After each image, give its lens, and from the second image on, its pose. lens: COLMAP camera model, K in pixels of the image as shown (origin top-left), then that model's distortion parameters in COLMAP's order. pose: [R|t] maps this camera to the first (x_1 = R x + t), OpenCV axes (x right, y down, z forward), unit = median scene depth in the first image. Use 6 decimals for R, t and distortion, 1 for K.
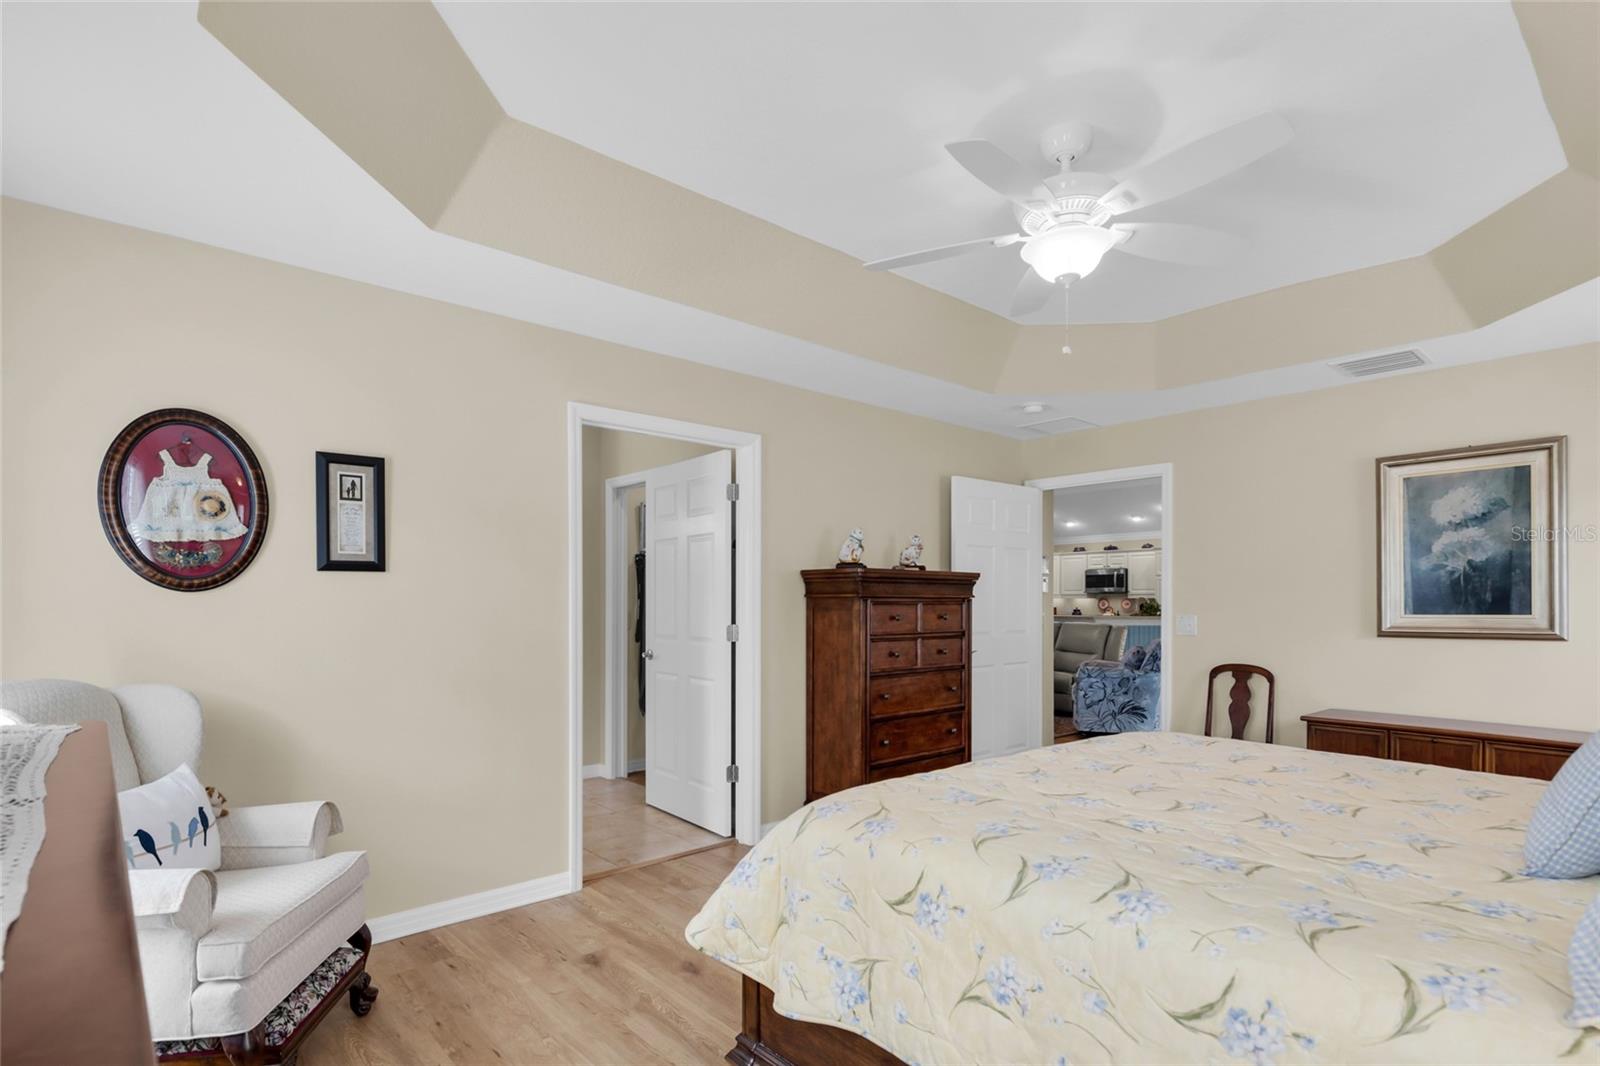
lens RADIAL K [[747.2, 0, 831.8], [0, 747.2, 606.0], [0, 0, 1]] dist [0.005958, -0.000455]
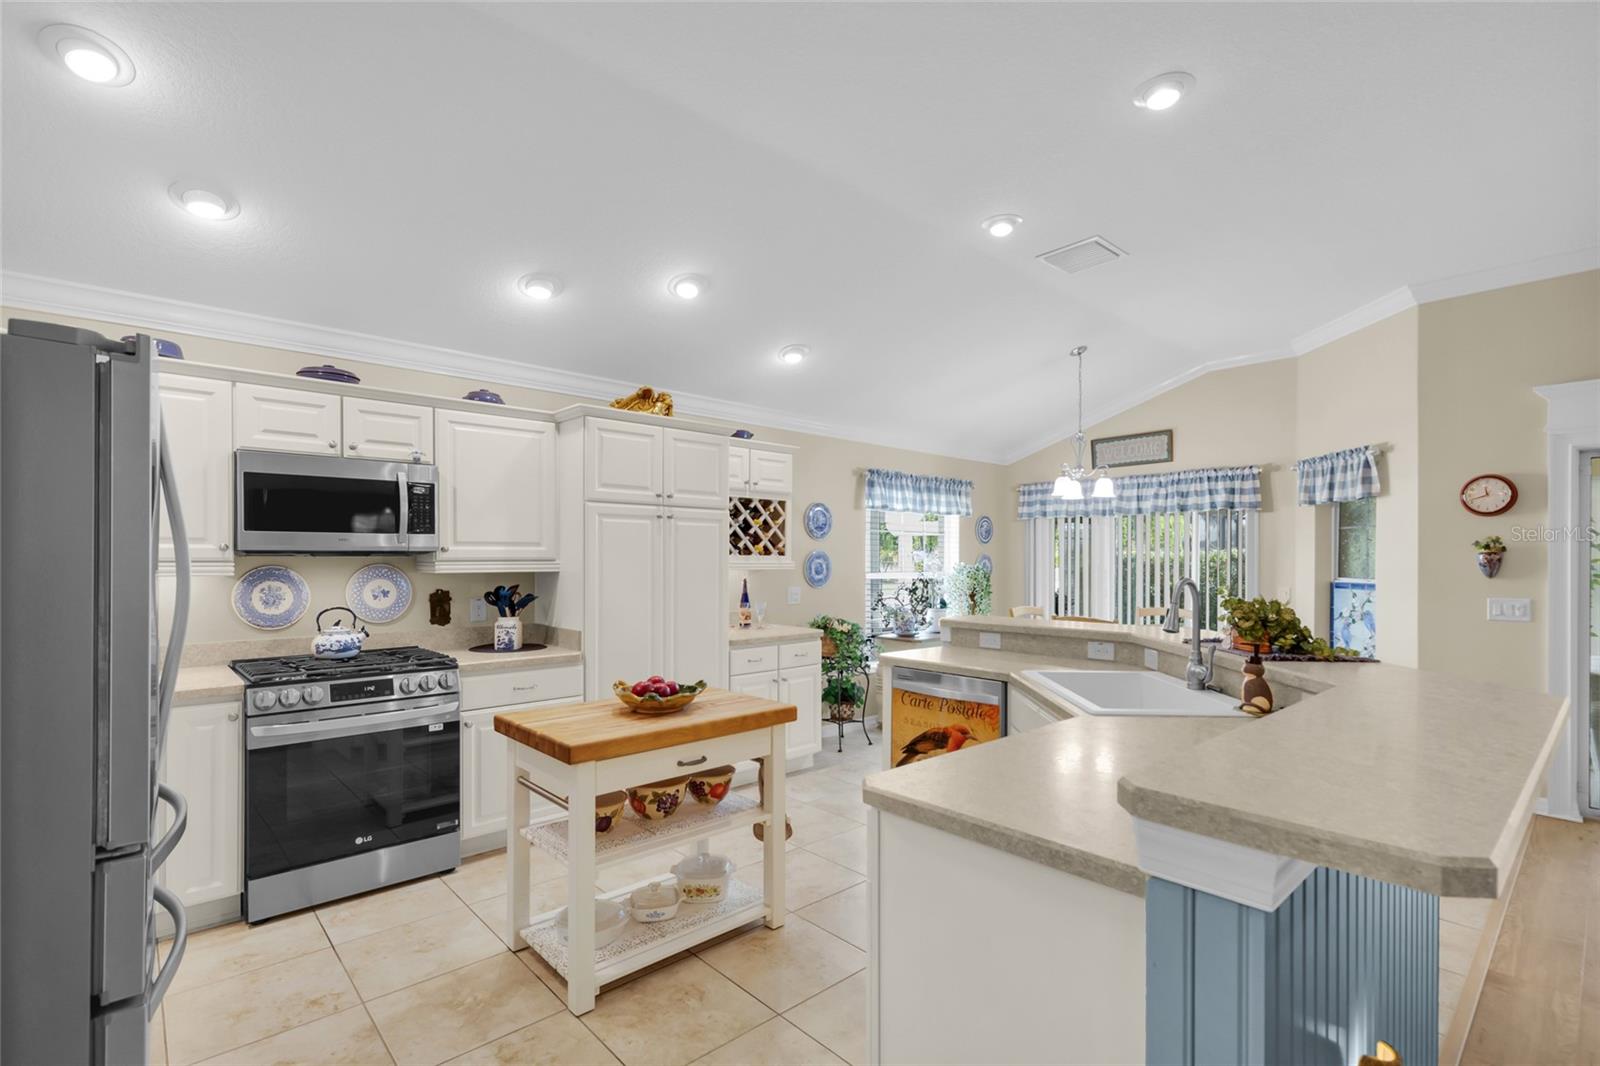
lens RADIAL K [[736.1, 0, 793.4], [0, 736.1, 562.0], [0, 0, 1]] dist [0.008359, -0.002114]
pose [[-0.003725, -0.007152, 0.999967, 0.122496], [0.007392, 0.999947, 0.007180, -0.015588], [-0.999966, 0.007419, -0.003672, 0.866570]]
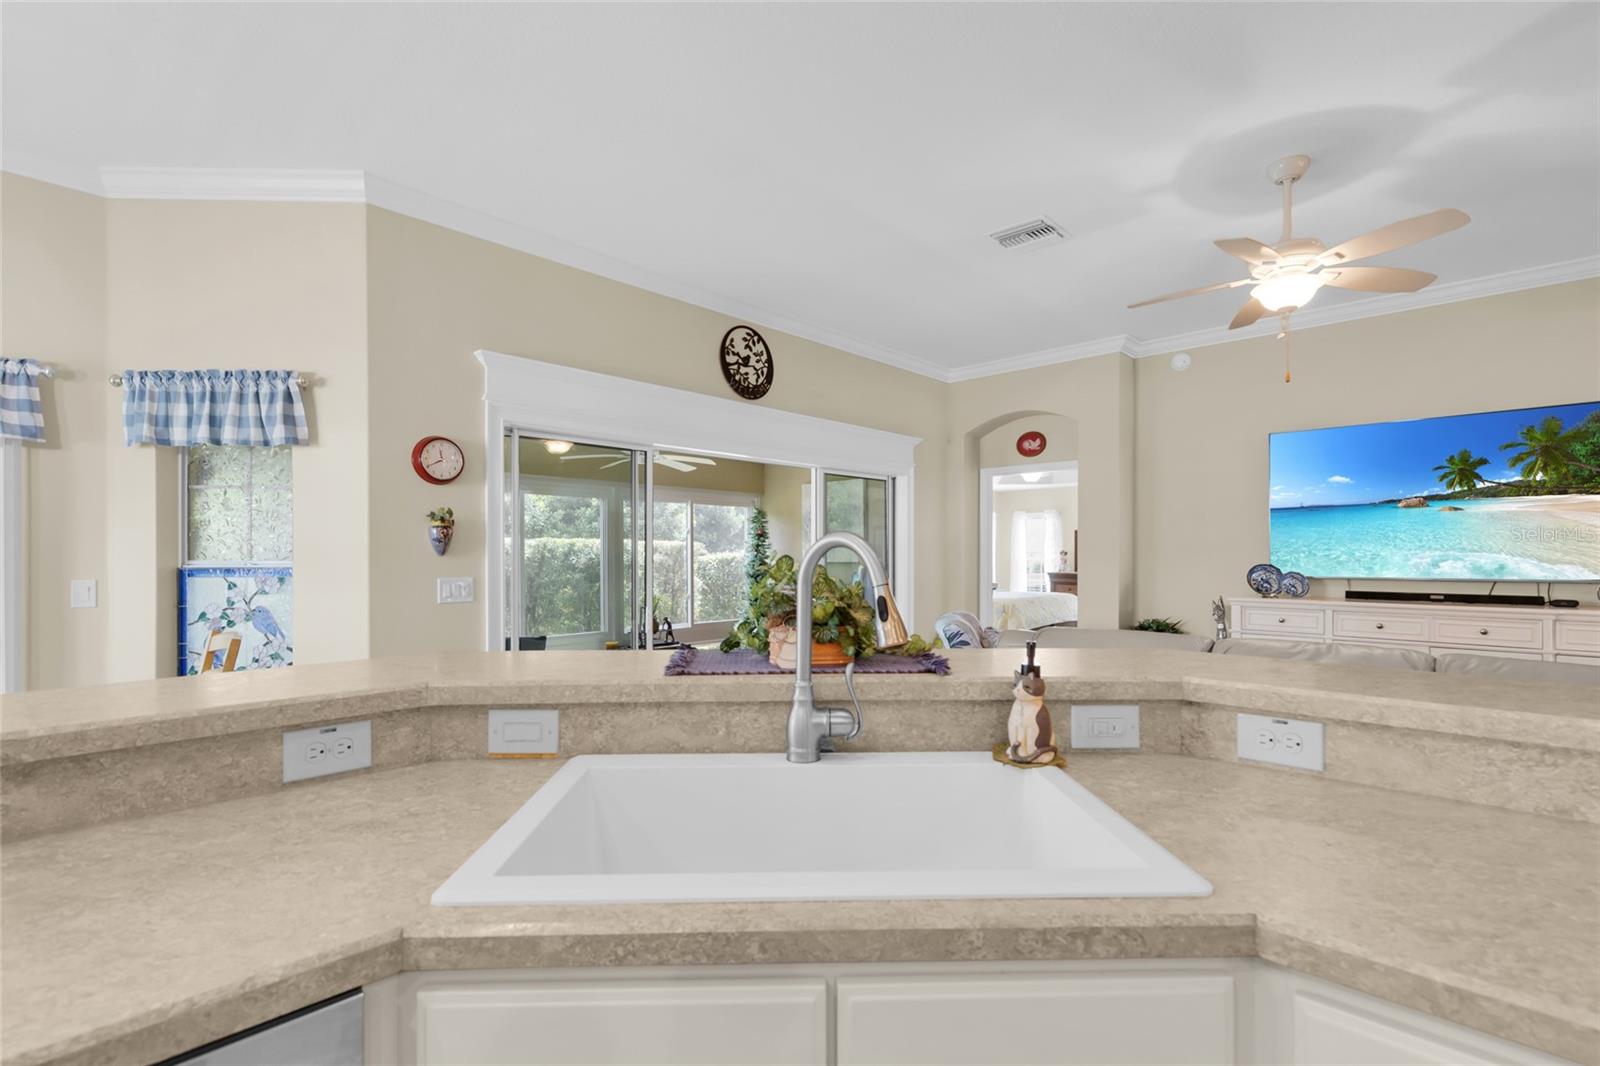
lens RADIAL K [[736.1, 0, 803.2], [0, 736.1, 557.4], [0, 0, 1]] dist [0.008359, -0.002114]
pose [[-0.996377, -0.002361, -0.085018, 0.328903], [-0.003337, 0.999930, 0.011348, -0.006932], [0.084985, 0.011590, -0.996315, 0.853753]]
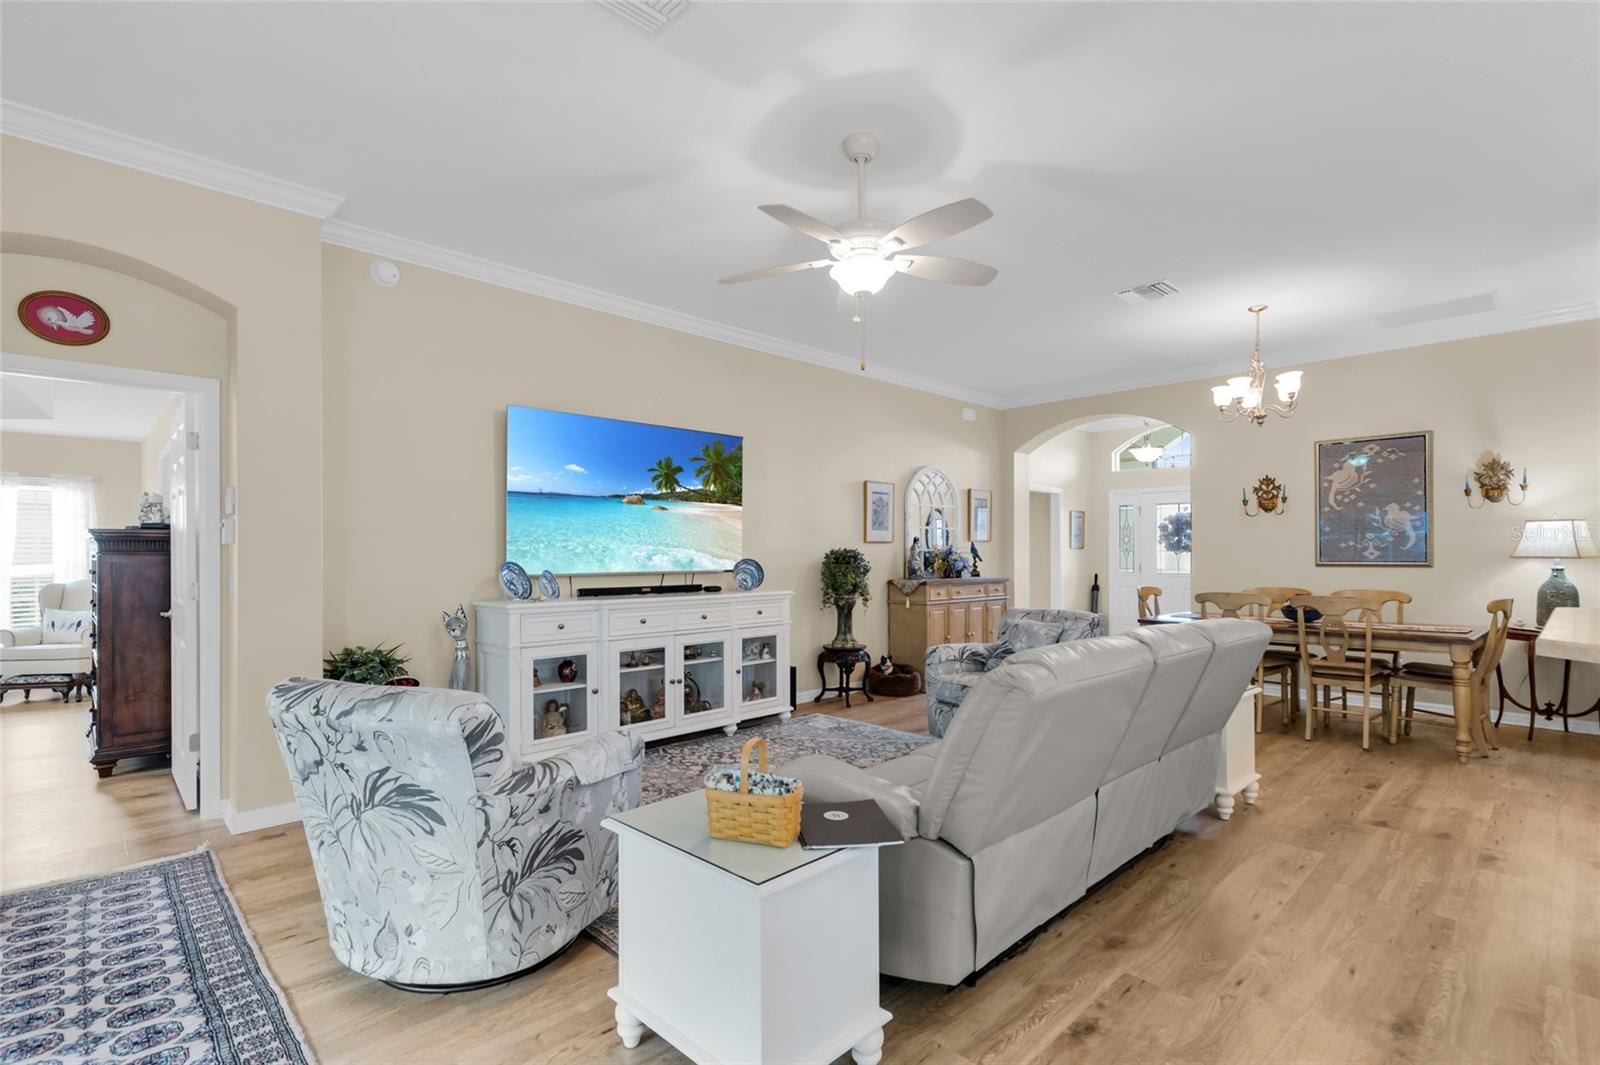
lens RADIAL K [[756.9, 0, 798.6], [0, 756.9, 542.9], [0, 0, 1]] dist [0.002369, 0.000466]
pose [[0.040221, -0.015333, -0.999073, 0.388065], [-0.008576, 0.999840, -0.015690, -0.003511], [0.999154, 0.009199, 0.040083, 0.585945]]
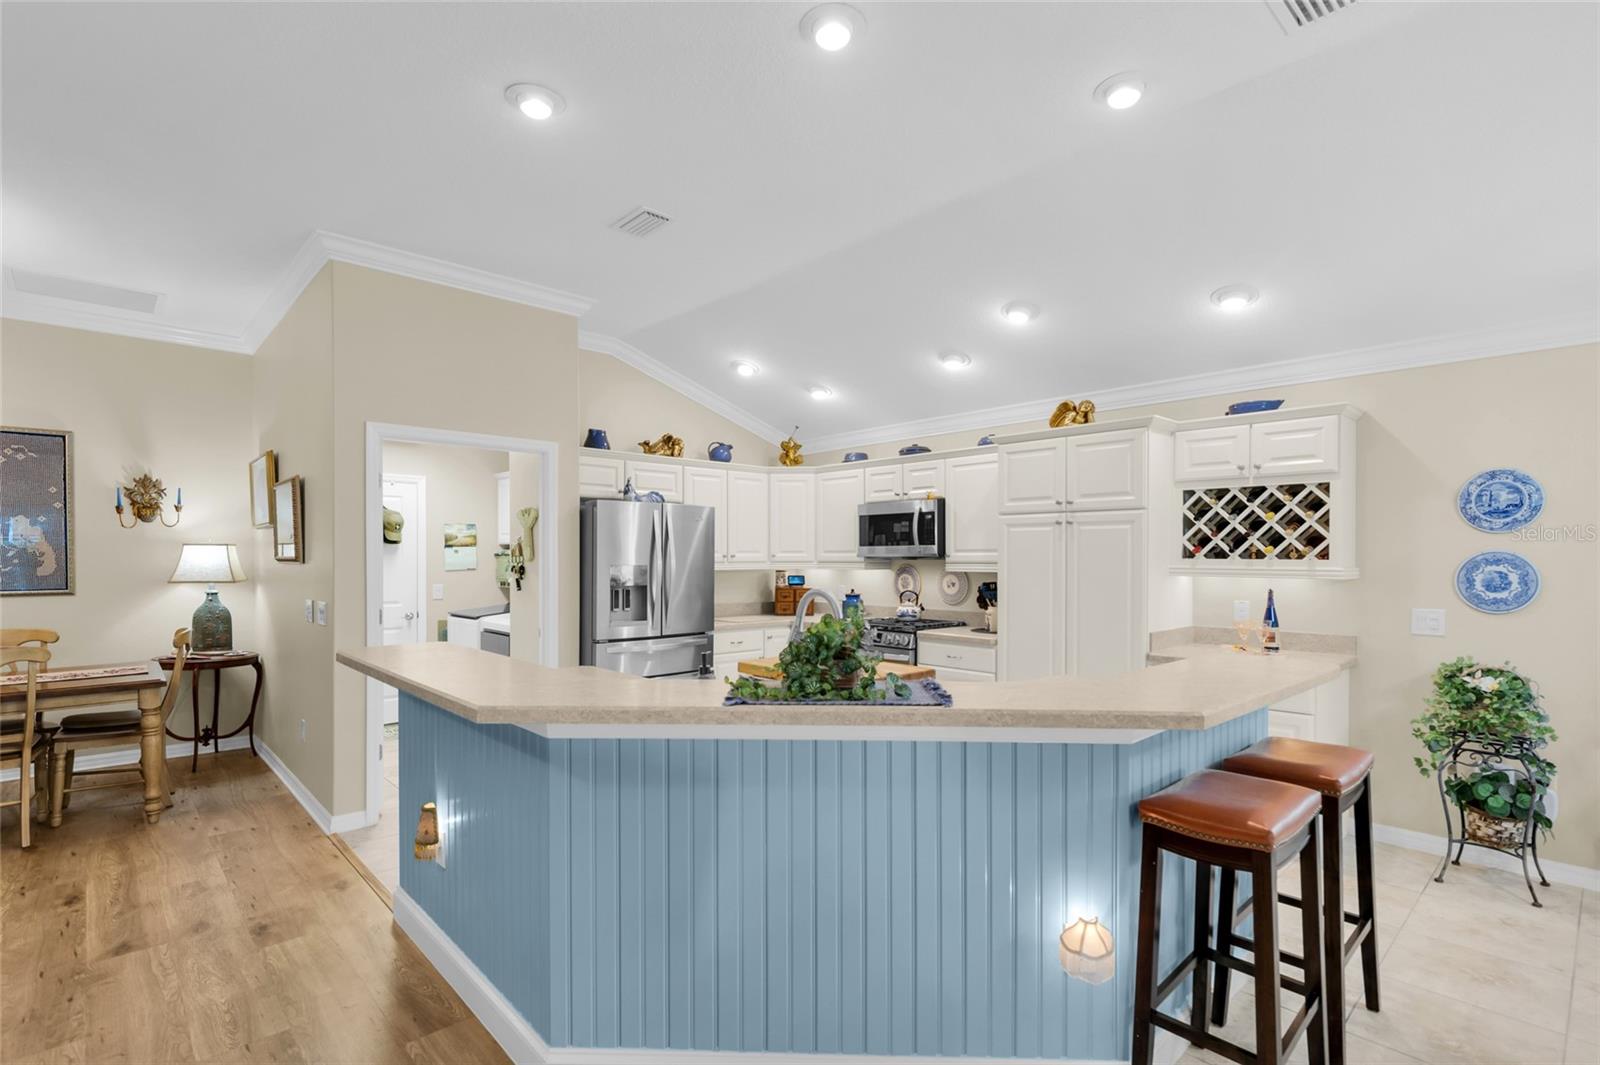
lens RADIAL K [[756.9, 0, 809.1], [0, 756.9, 562.8], [0, 0, 1]] dist [0.002369, 0.000466]
pose [[0.999628, -0.000976, 0.027252, 0.309999], [0.000945, 0.999999, 0.001161, -0.015545], [-0.027253, -0.001135, 0.999628, 0.590952]]
